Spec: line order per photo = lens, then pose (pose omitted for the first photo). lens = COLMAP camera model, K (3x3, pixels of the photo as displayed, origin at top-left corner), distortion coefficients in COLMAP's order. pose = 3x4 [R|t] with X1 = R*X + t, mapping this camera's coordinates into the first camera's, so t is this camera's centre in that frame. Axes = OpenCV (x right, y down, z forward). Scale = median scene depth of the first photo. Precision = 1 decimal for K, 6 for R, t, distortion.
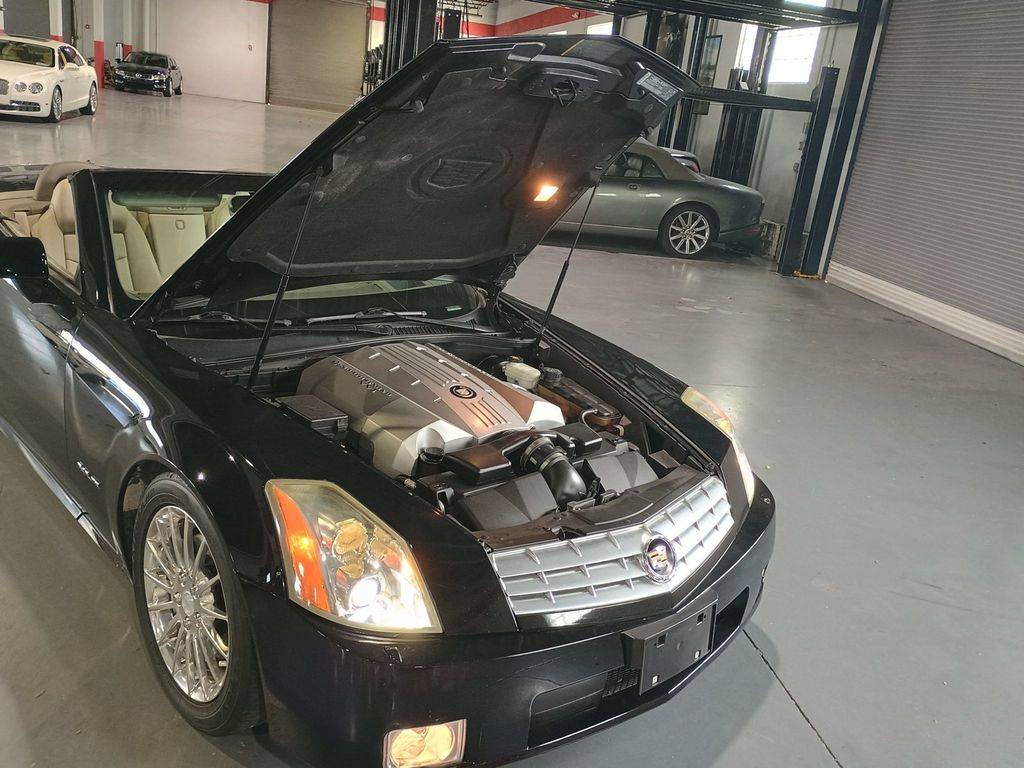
lens RADIAL K [[898.6, 0, 530.0], [0, 898.6, 385.5], [0, 0, 1]] dist [0.075307, -0.092955]
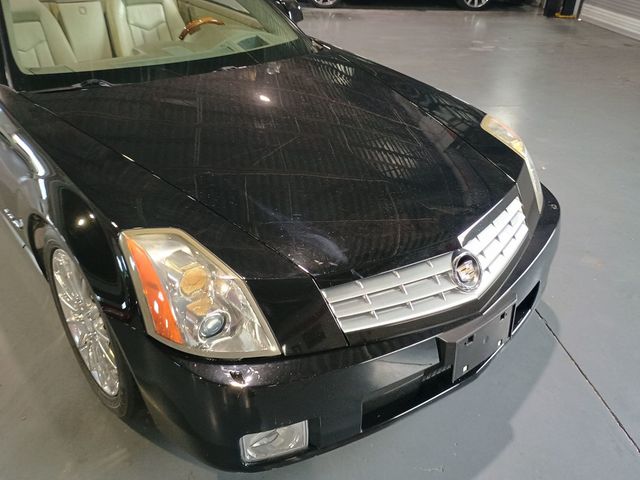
lens RADIAL K [[561.6, 0, 329.8], [0, 561.6, 244.5], [0, 0, 1]] dist [0.075307, -0.092955]
pose [[0.995207, -0.051448, -0.083165, 0.009398], [0.069036, 0.971942, 0.224864, -0.006762], [0.069263, -0.229527, 0.970835, 0.094211]]
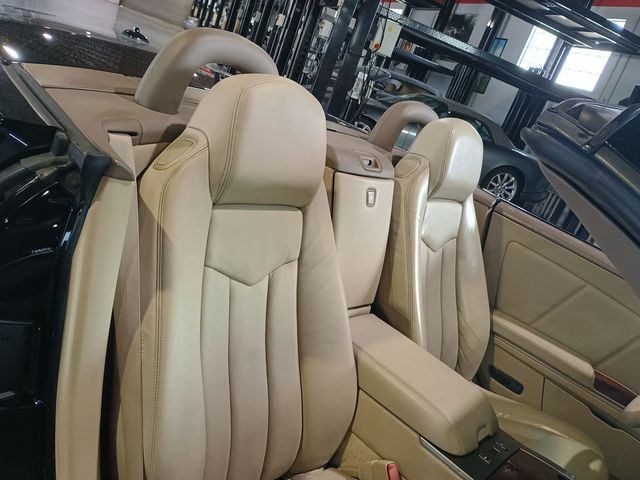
lens RADIAL K [[561.6, 0, 326.9], [0, 561.6, 240.3], [0, 0, 1]] dist [0.075307, -0.092955]
pose [[0.970537, 0.183156, 0.156563, -0.271756], [-0.185816, 0.982582, 0.002396, -0.087834], [-0.153397, -0.031417, 0.987665, 0.403158]]
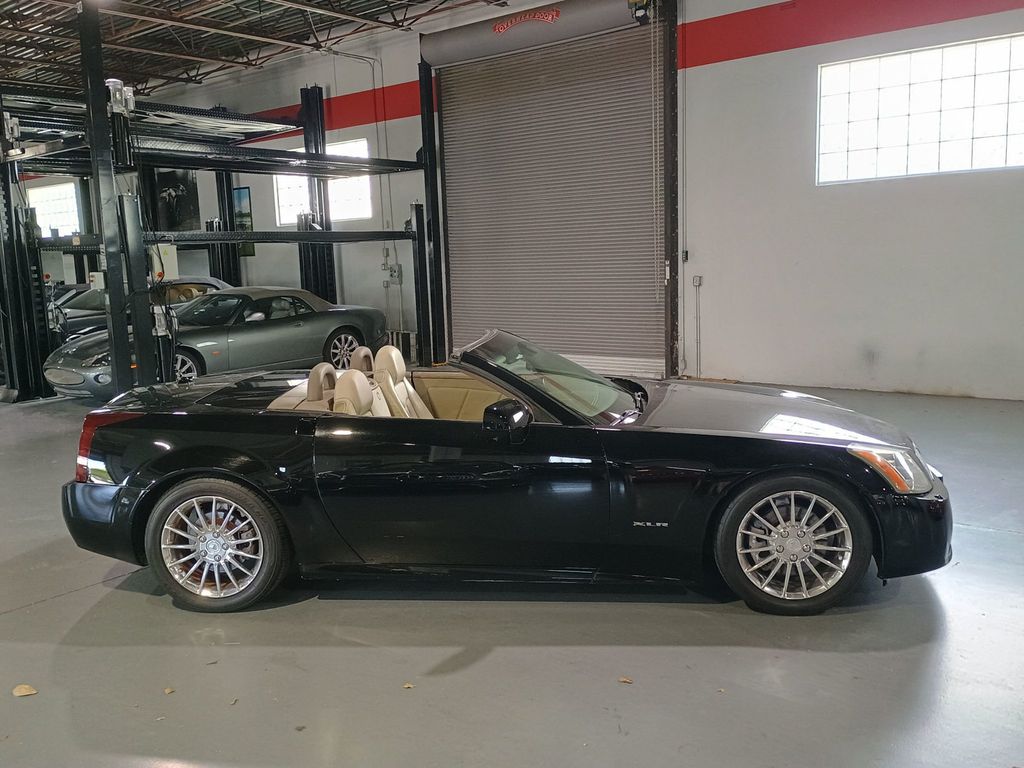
lens RADIAL K [[898.6, 0, 520.2], [0, 898.6, 380.5], [0, 0, 1]] dist [0.075307, -0.092955]
pose [[0.752240, -0.242735, 0.612548, -0.581715], [0.321926, 0.946548, -0.020252, -0.065038], [-0.574890, 0.212430, 0.790174, -0.040588]]
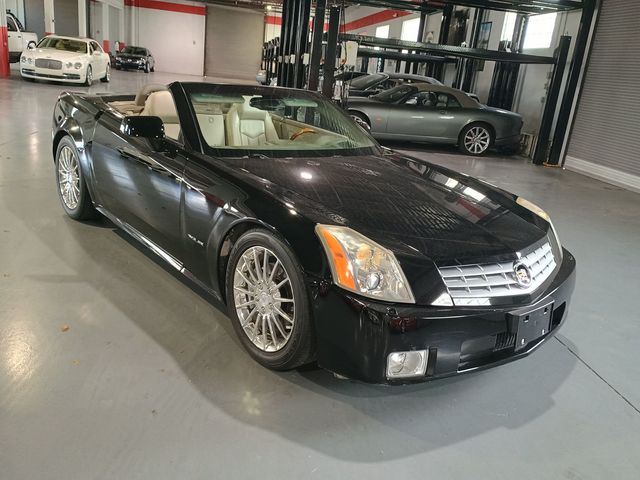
lens RADIAL K [[561.6, 0, 329.4], [0, 561.6, 242.3], [0, 0, 1]] dist [0.075307, -0.092955]
pose [[0.998607, -0.008171, -0.052127, -0.060129], [0.007338, 0.999842, -0.016161, 0.047140], [0.052250, 0.015756, 0.998510, -0.046918]]
